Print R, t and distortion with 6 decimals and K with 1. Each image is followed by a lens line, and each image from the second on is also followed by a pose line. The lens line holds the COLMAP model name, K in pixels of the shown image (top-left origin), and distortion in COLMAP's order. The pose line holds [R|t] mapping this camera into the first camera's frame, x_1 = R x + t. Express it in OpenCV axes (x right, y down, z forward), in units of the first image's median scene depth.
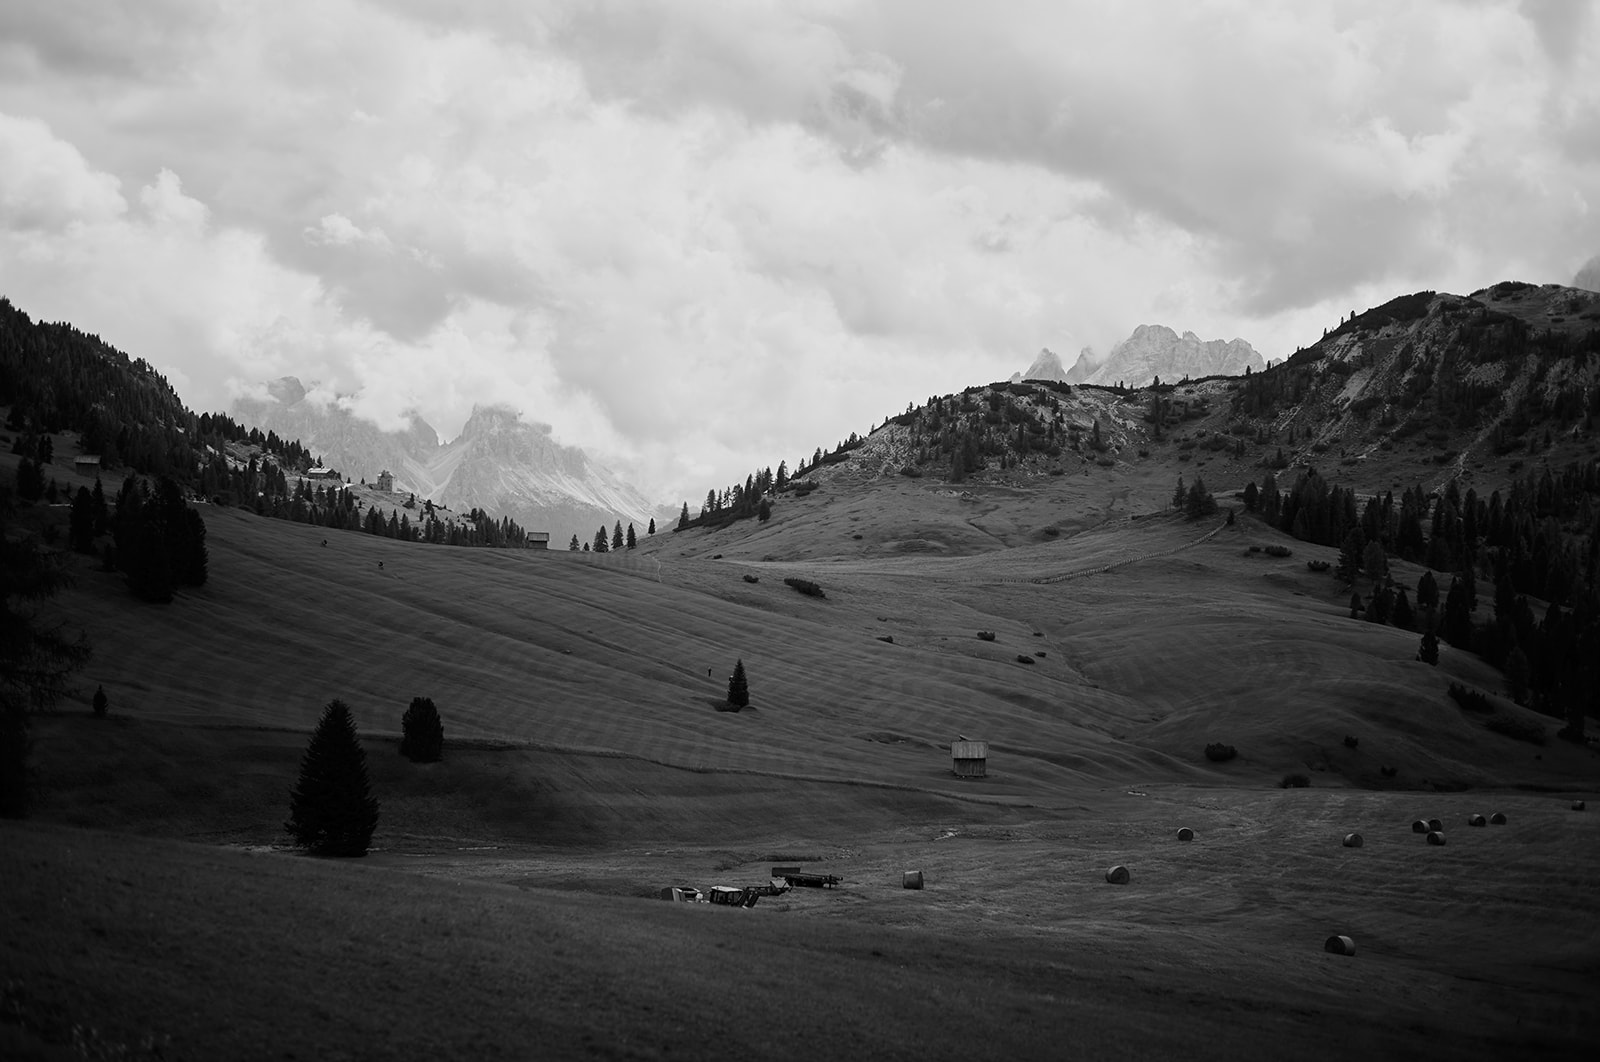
lens RADIAL K [[2294.9, 0, 798.2], [0, 2294.9, 531.9], [0, 0, 1]] dist [0.038346, 0.000000]
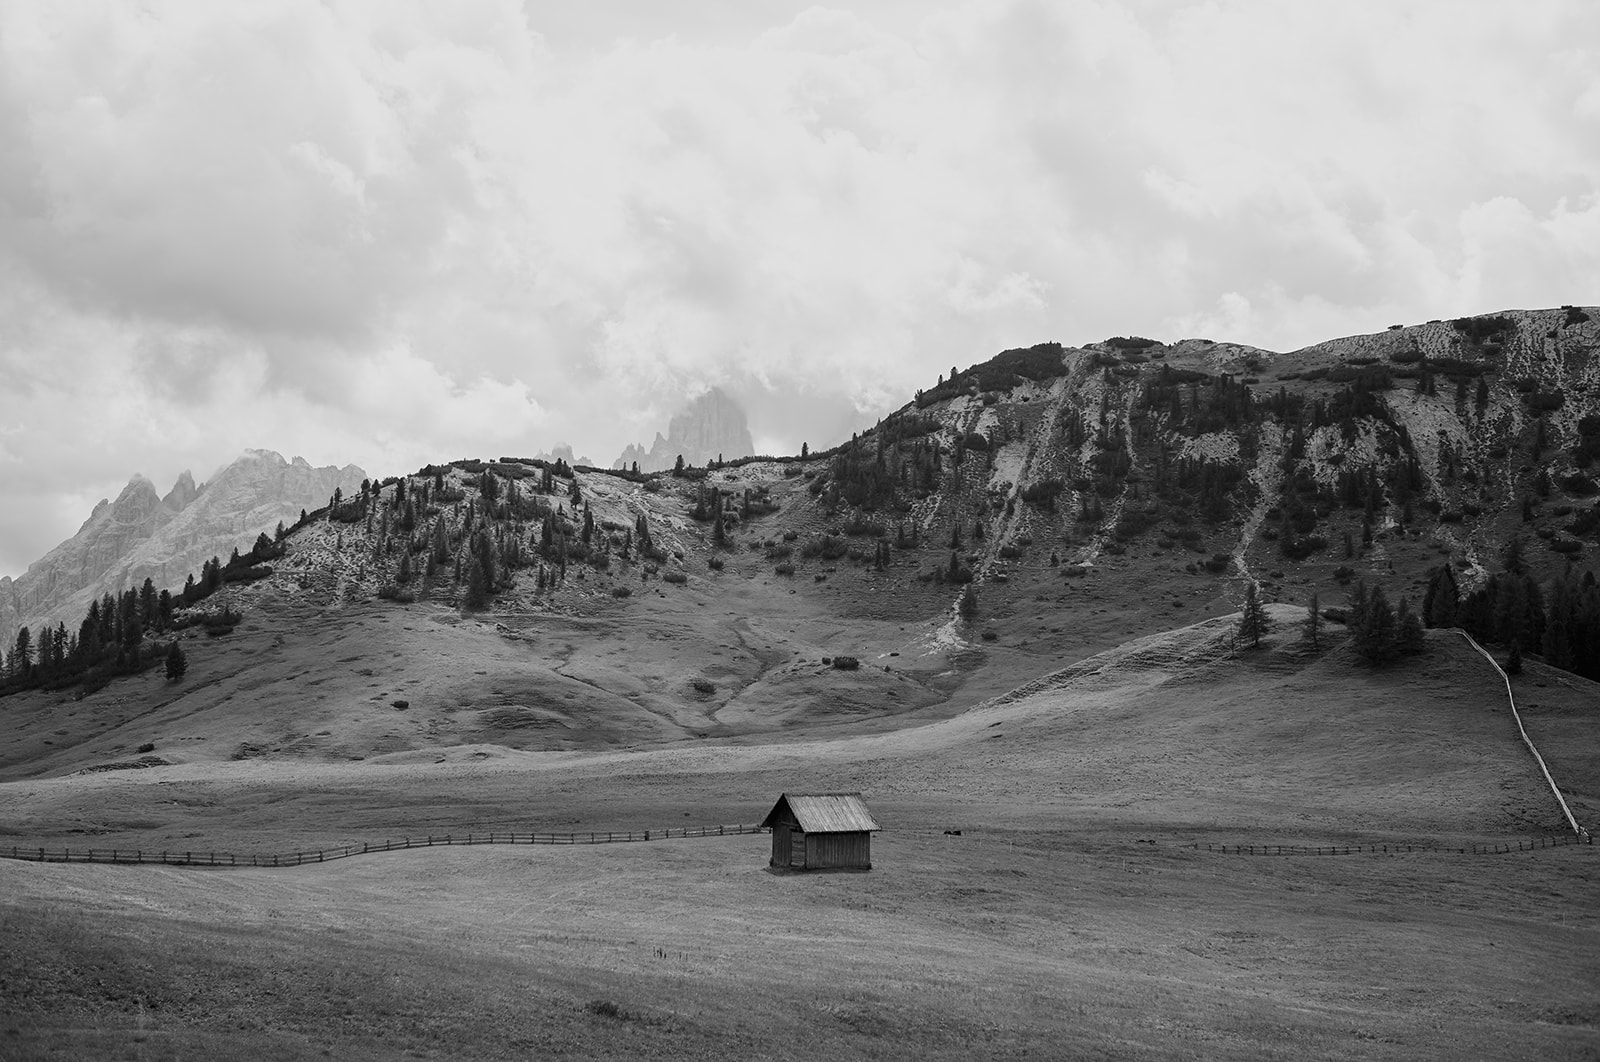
lens RADIAL K [[2294.9, 0, 776.0], [0, 2294.9, 605.7], [0, 0, 1]] dist [0.038346, 0.000000]
pose [[0.919079, -0.010985, 0.393920, -0.099745], [0.021924, 0.999489, -0.023278, -0.006154], [-0.393463, 0.030030, 0.918850, 0.383748]]
